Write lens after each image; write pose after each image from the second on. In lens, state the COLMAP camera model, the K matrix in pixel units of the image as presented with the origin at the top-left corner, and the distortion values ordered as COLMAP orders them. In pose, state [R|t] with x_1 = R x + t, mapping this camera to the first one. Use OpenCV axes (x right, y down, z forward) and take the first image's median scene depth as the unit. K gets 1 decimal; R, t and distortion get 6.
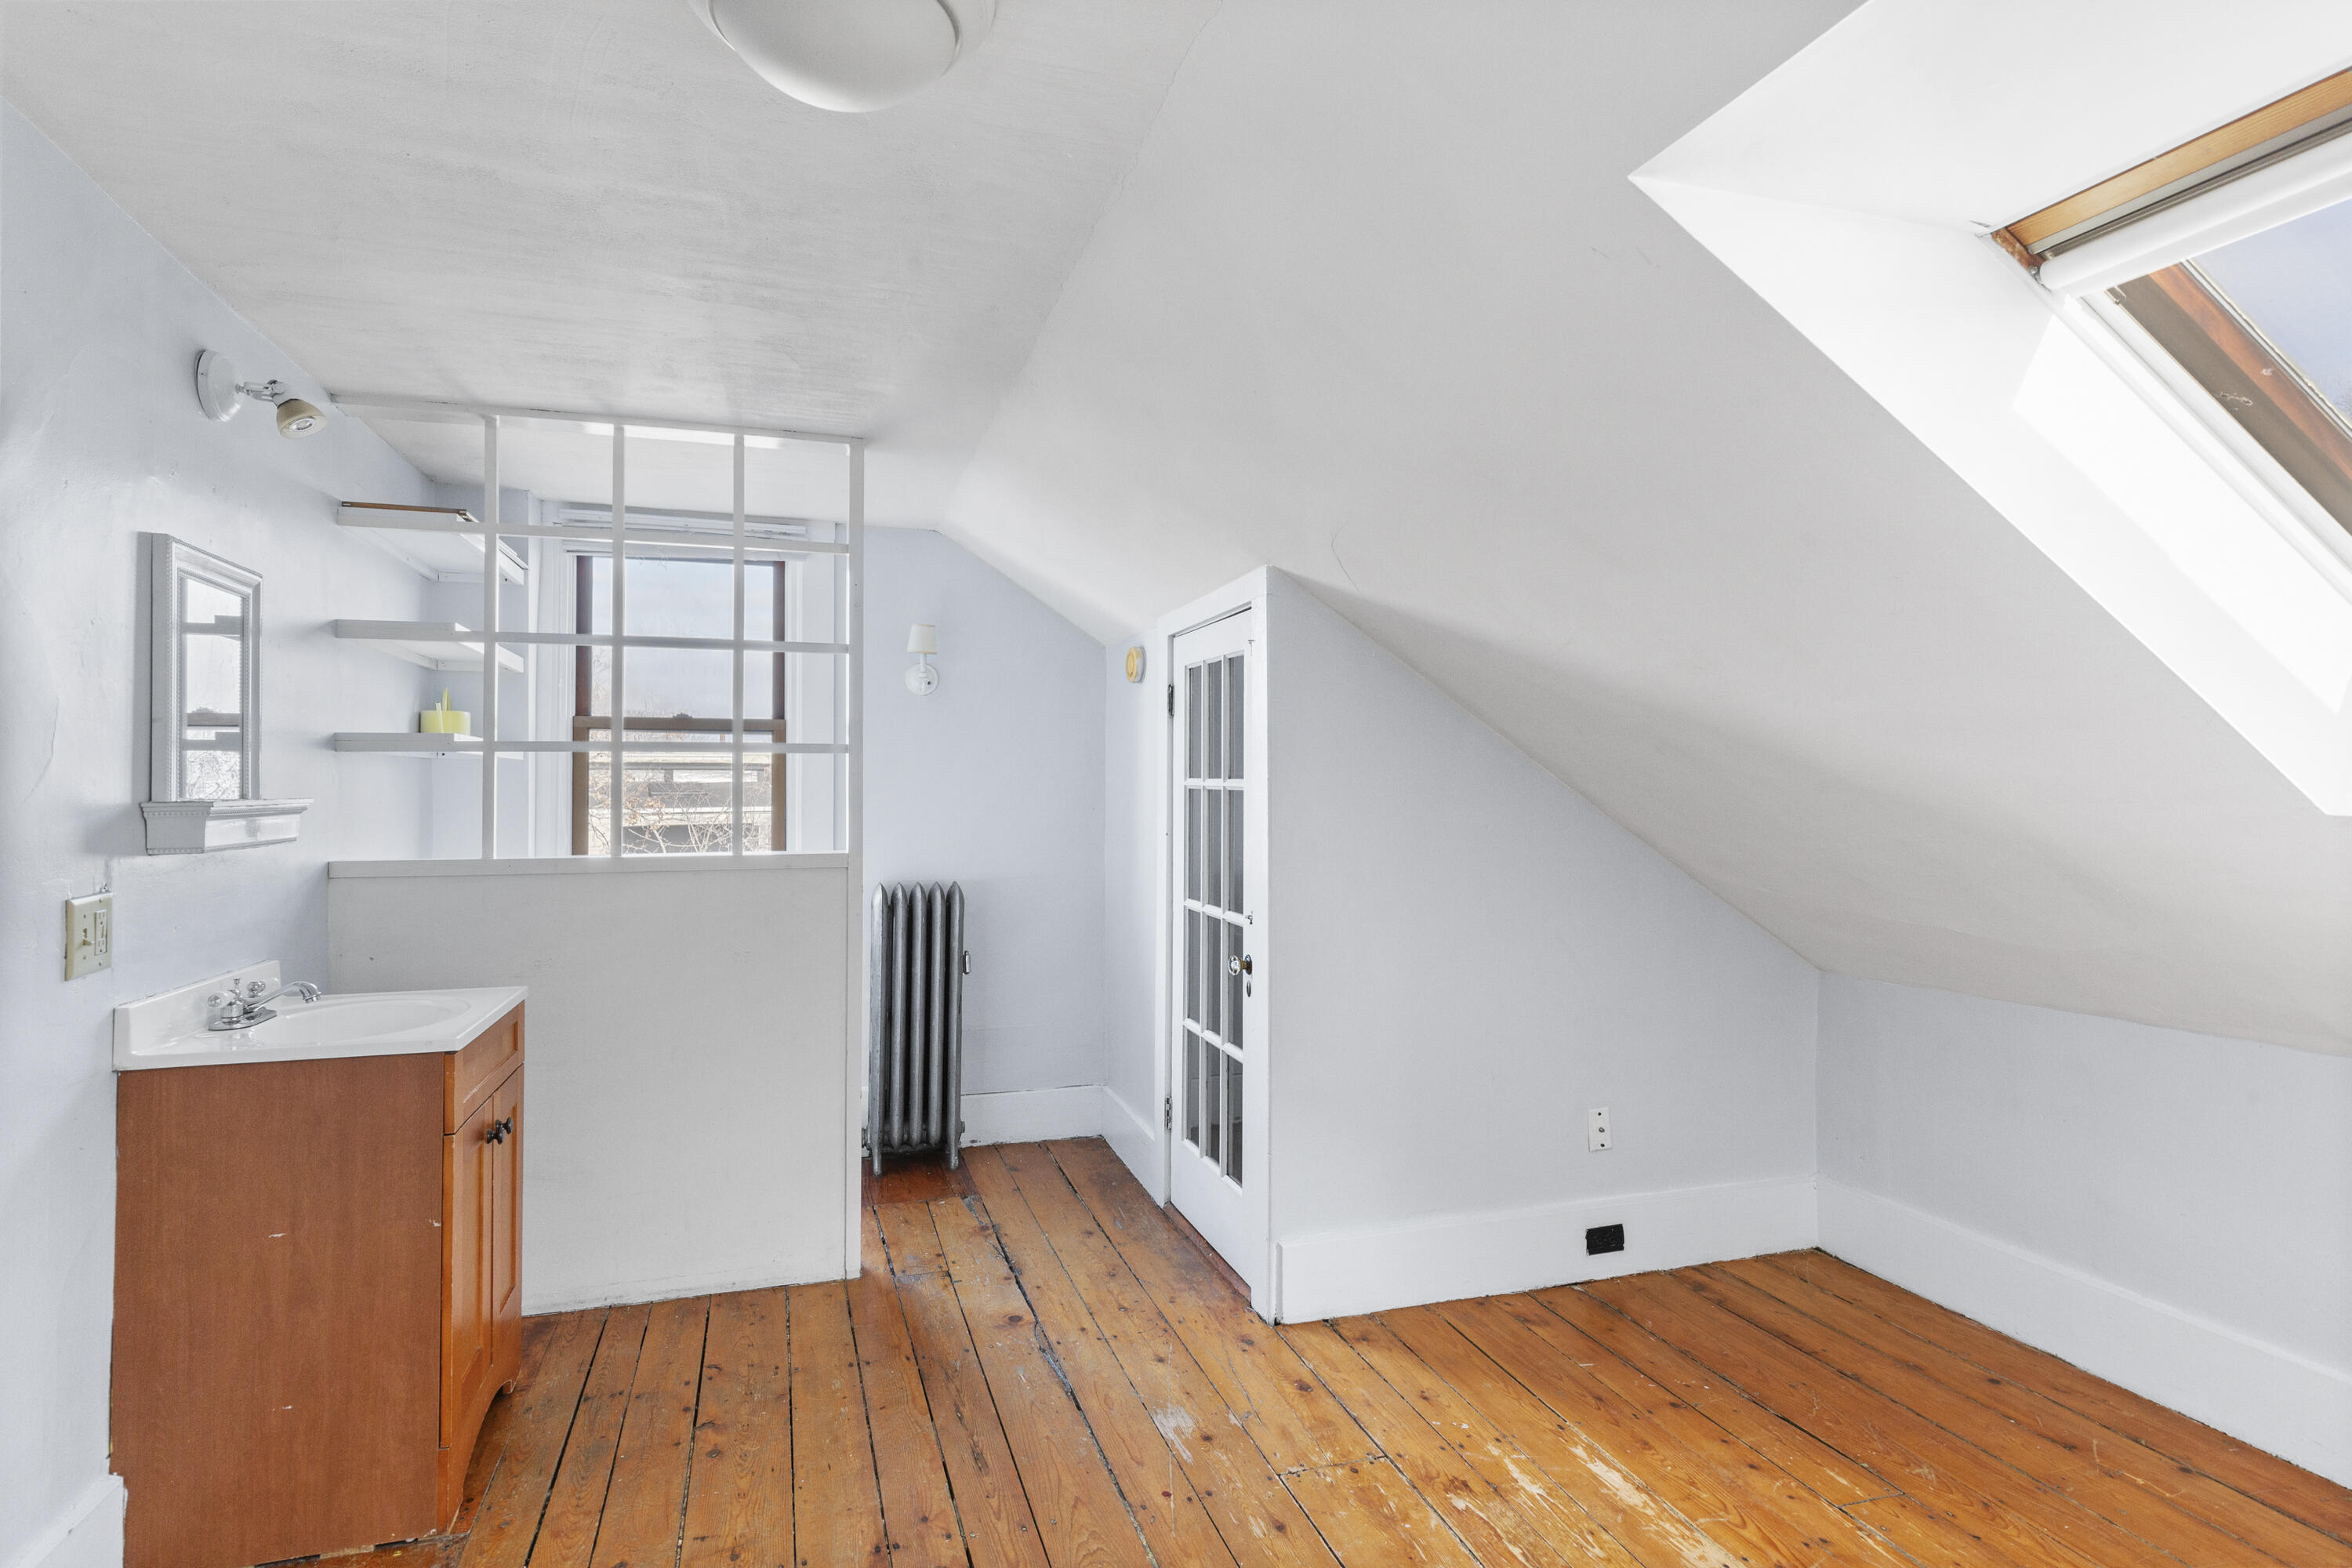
lens RADIAL K [[1228.4, 0, 1180.5], [0, 1228.4, 771.9], [0, 0, 1]] dist [0.003386, -0.001371]
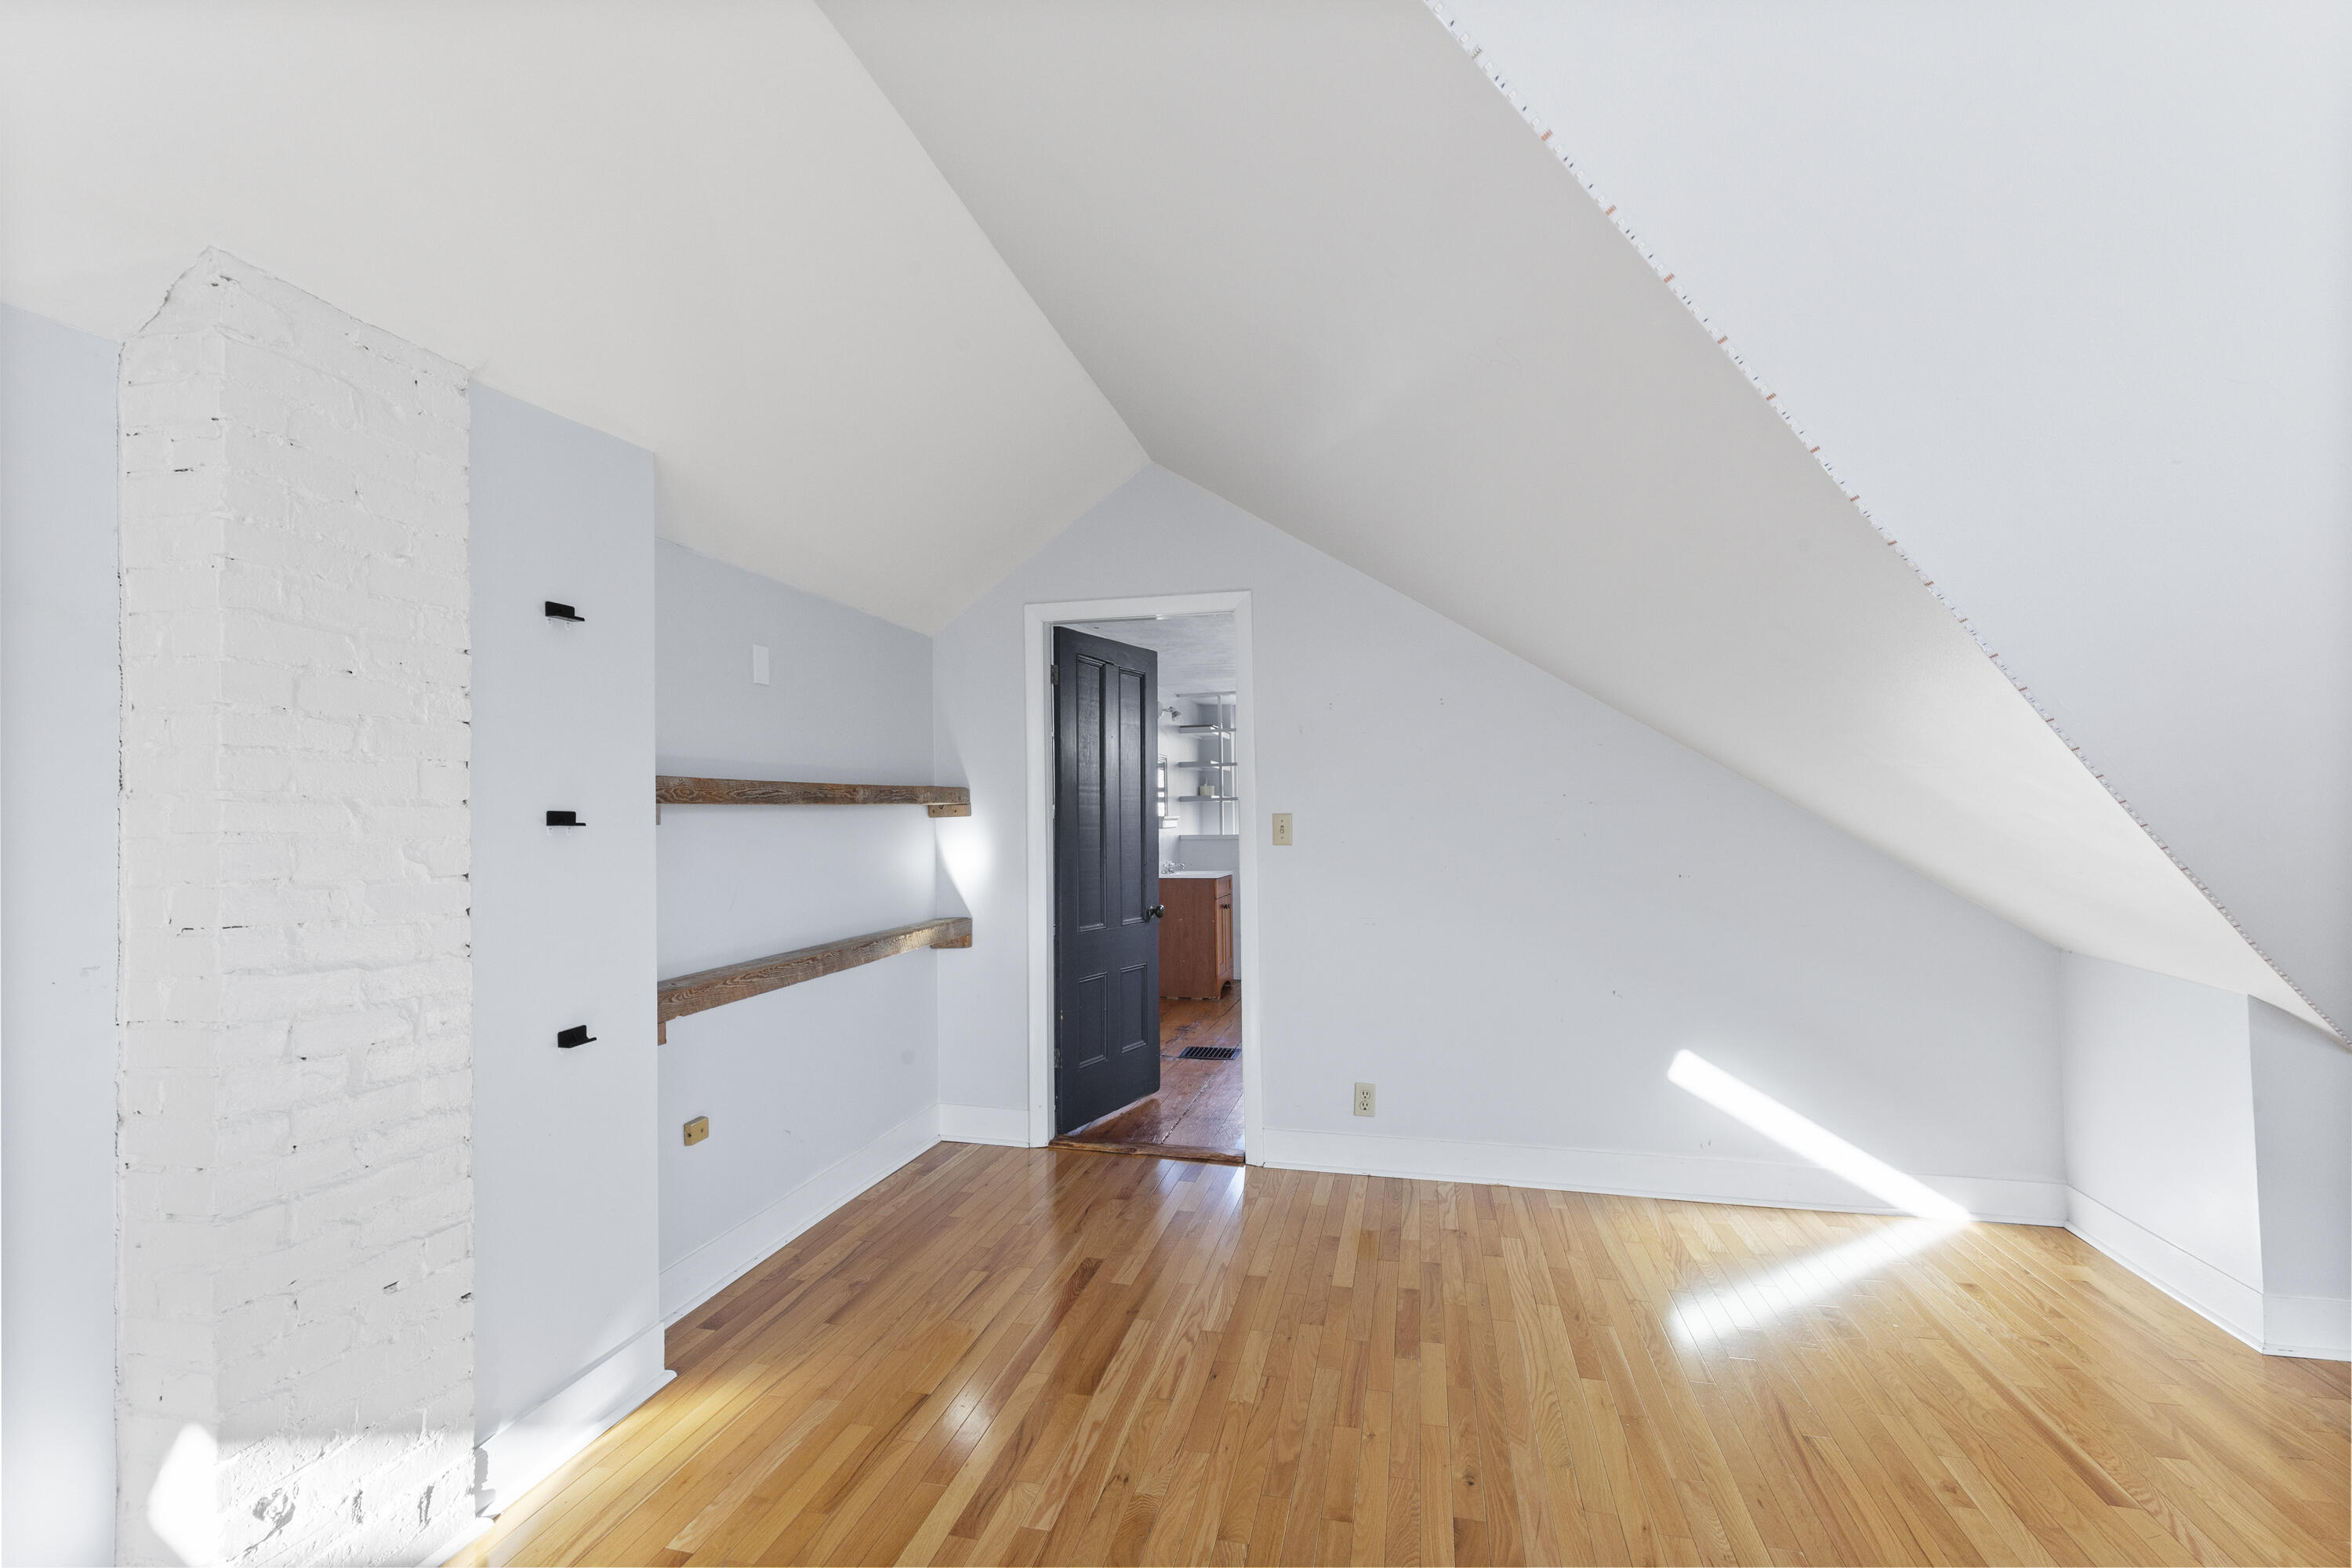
lens RADIAL K [[1063.1, 0, 1175.7], [0, 1063.1, 792.6], [0, 0, 1]] dist [0.009379, -0.001403]
pose [[0.851766, -0.038609, -0.522498, 0.817528], [0.027693, 0.999205, -0.028689, 0.040695], [0.523190, 0.009967, 0.852158, -1.482534]]
